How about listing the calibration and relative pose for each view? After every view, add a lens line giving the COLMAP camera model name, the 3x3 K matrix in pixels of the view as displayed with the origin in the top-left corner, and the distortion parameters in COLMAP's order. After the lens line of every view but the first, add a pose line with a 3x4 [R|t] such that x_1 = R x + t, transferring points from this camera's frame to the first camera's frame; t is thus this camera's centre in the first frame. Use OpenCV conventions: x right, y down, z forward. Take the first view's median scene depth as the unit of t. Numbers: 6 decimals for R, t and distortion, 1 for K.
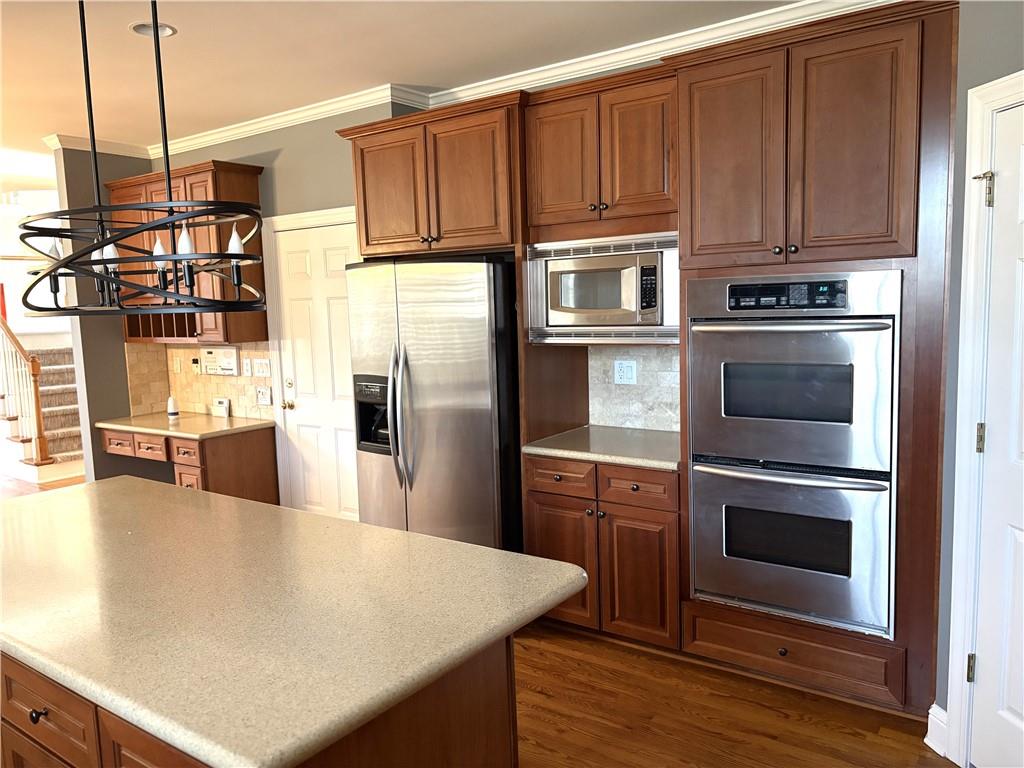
lens RADIAL K [[779.9, 0, 514.5], [0, 779.9, 389.1], [0, 0, 1]] dist [0.043890, -0.051212]
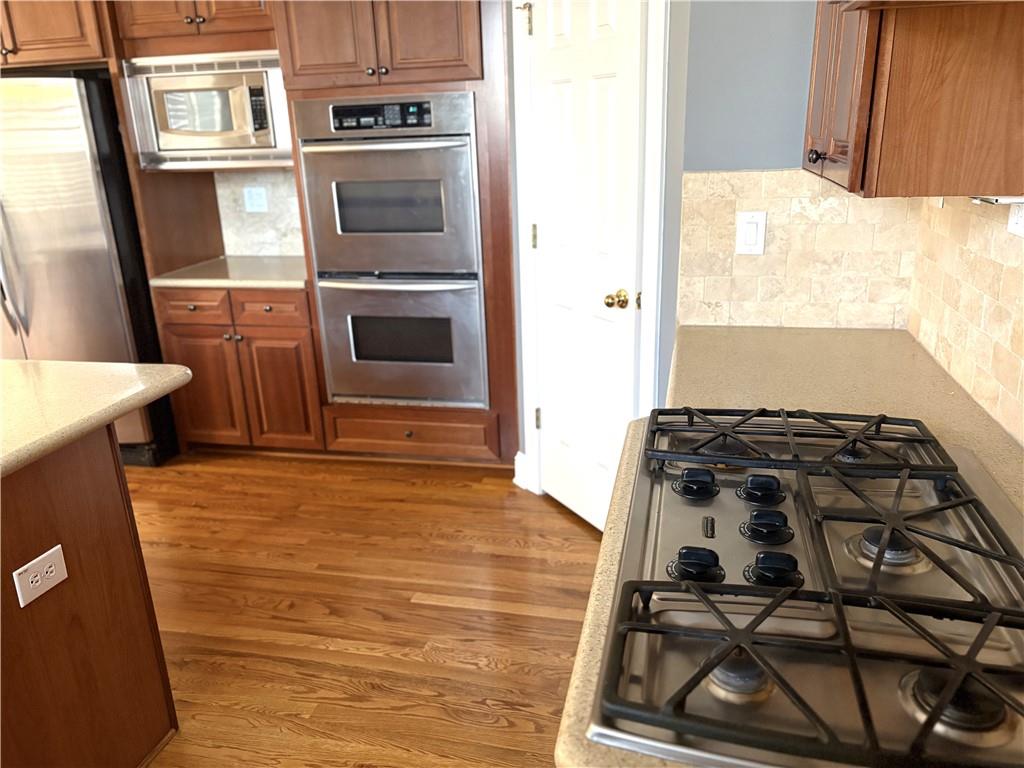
lens RADIAL K [[779.9, 0, 514.5], [0, 779.9, 389.1], [0, 0, 1]] dist [0.043890, -0.051212]
pose [[0.921297, -0.122812, 0.368956, 0.057134], [0.048282, 0.977602, 0.204847, 0.031575], [-0.385850, -0.170912, 0.906592, -0.104579]]
